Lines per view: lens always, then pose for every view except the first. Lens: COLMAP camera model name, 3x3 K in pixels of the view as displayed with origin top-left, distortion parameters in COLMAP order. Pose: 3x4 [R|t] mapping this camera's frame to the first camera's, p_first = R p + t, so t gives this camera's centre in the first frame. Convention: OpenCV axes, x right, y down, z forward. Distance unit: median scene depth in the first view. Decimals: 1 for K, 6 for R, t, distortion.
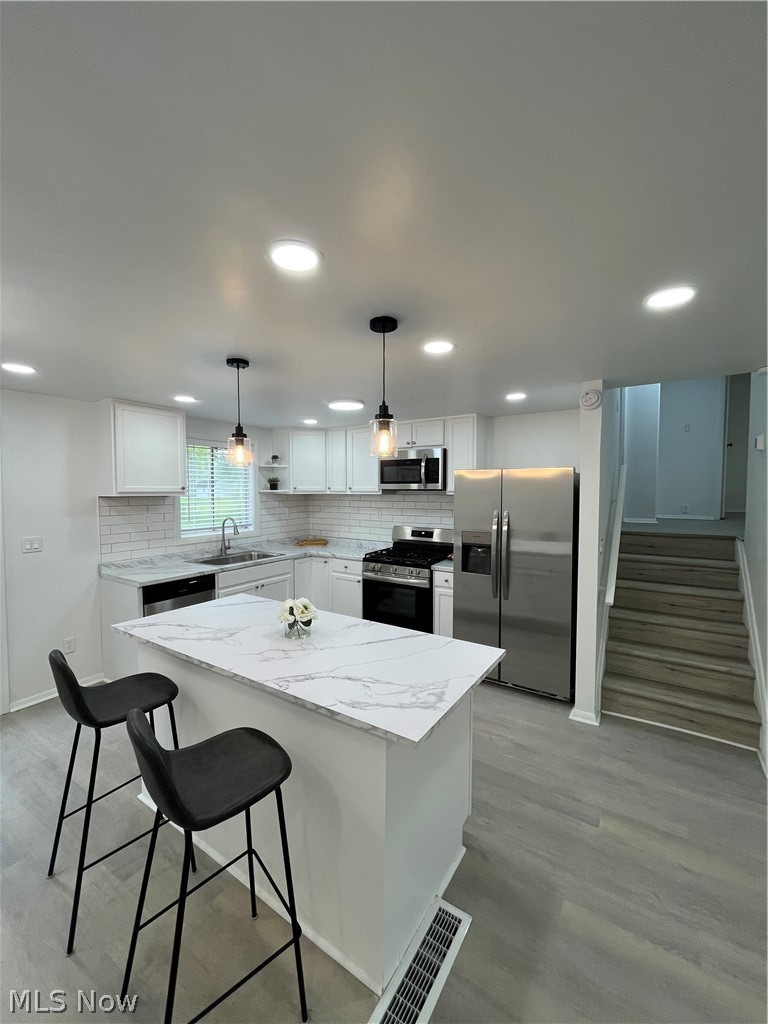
lens RADIAL K [[412.7, 0, 387.8], [0, 412.7, 506.4], [0, 0, 1]] dist [-0.002927, 0.000709]
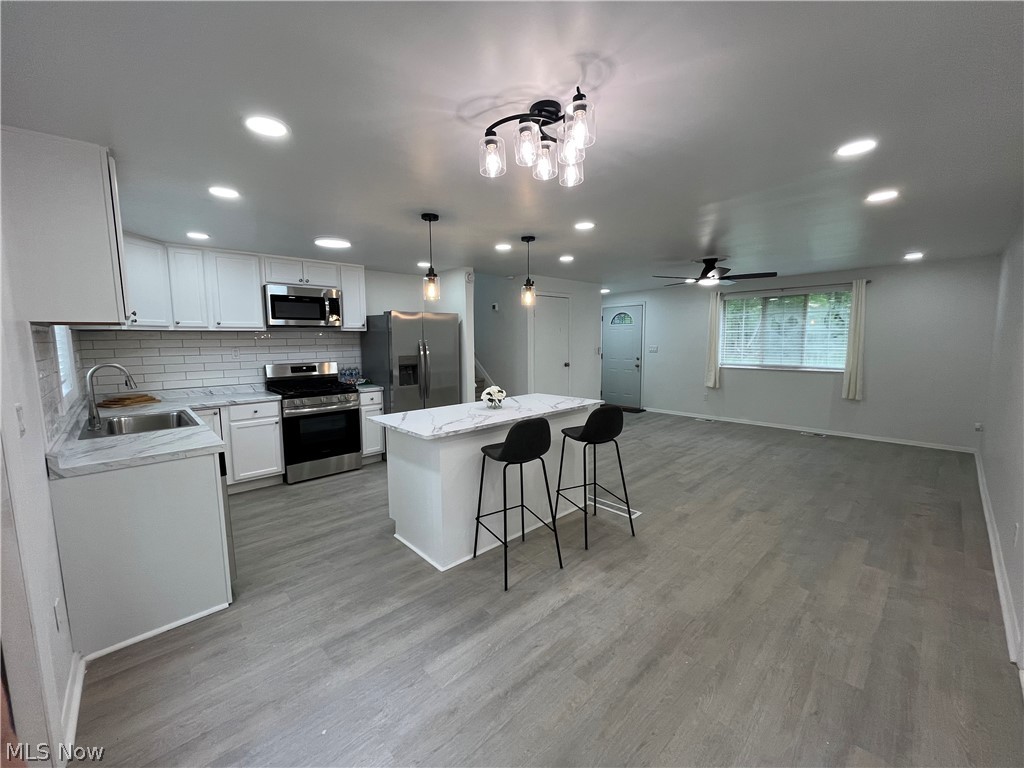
lens RADIAL K [[412.7, 0, 508.0], [0, 412.7, 378.5], [0, 0, 1]] dist [-0.002927, 0.000709]
pose [[0.241966, -0.099018, 0.965219, -1.126694], [0.047172, 0.994803, 0.090227, 0.028441], [-0.969137, 0.023699, 0.245379, 0.337933]]
